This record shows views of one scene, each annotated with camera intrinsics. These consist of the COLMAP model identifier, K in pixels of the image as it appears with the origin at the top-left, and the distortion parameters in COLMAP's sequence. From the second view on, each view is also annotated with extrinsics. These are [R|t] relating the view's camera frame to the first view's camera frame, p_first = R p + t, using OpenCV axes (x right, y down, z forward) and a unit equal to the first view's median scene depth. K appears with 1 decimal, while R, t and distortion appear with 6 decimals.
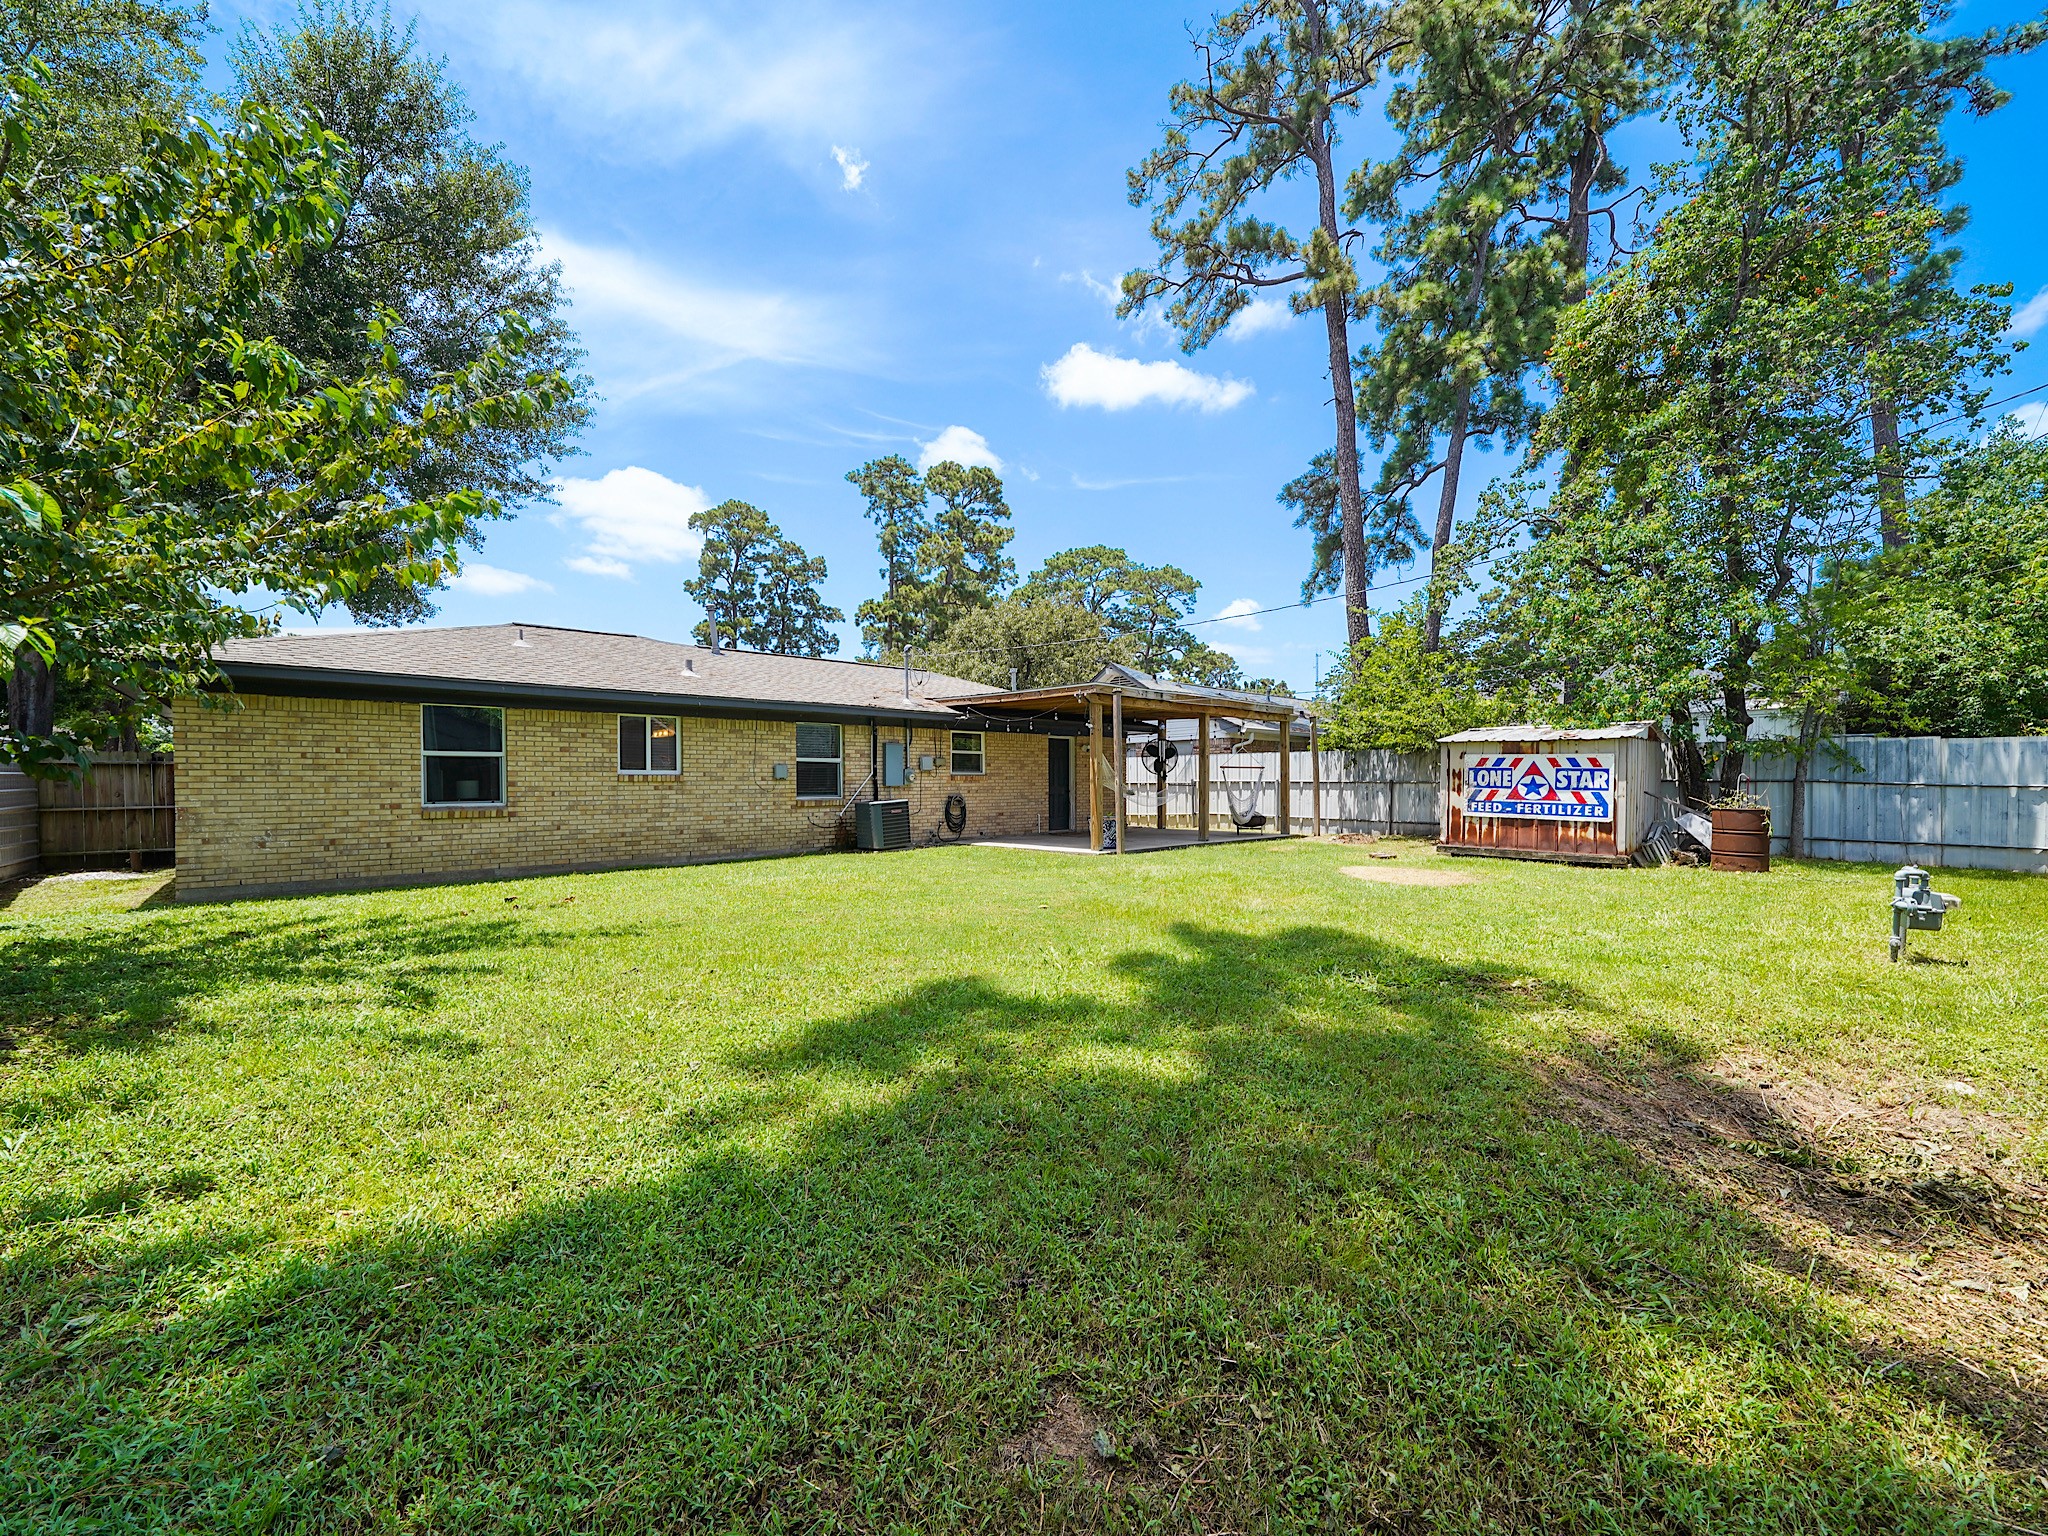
lens RADIAL K [[806.9, 0, 1021.2], [0, 806.9, 767.2], [0, 0, 1]] dist [0.000285, 0.000019]
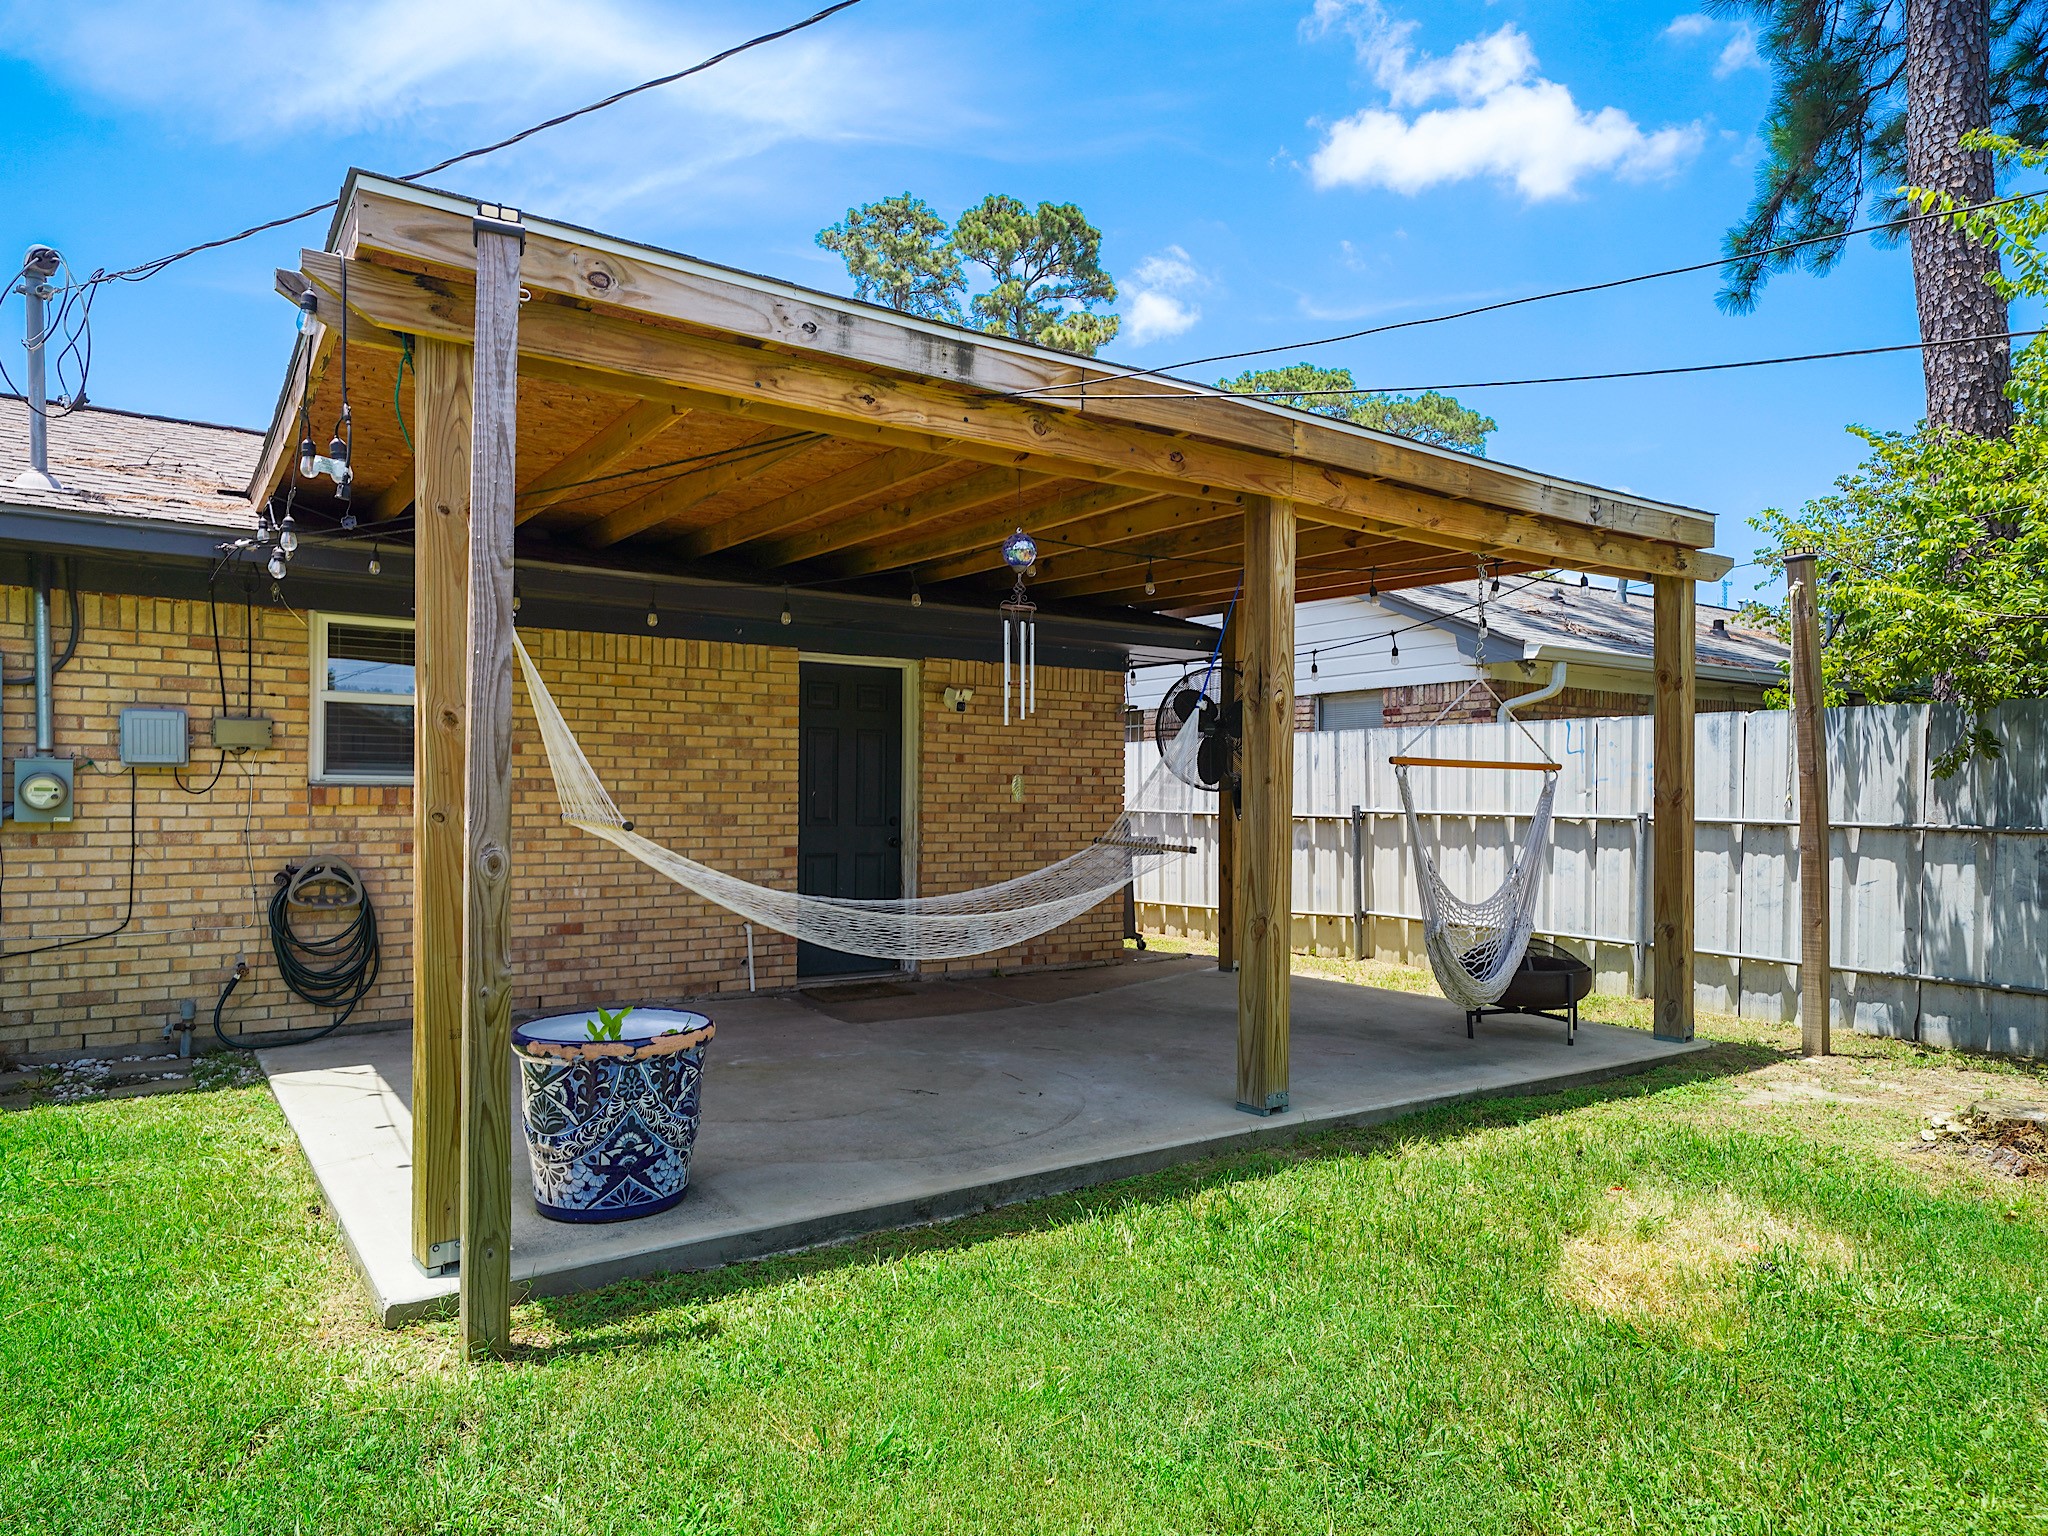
lens RADIAL K [[1252.5, 0, 1028.7], [0, 1252.5, 776.6], [0, 0, 1]] dist [0.021015, -0.000431]
pose [[0.988806, 0.008560, -0.148960, 0.156129], [-0.008052, 0.999960, 0.004018, 0.002890], [0.148988, -0.002773, 0.988835, 0.486594]]
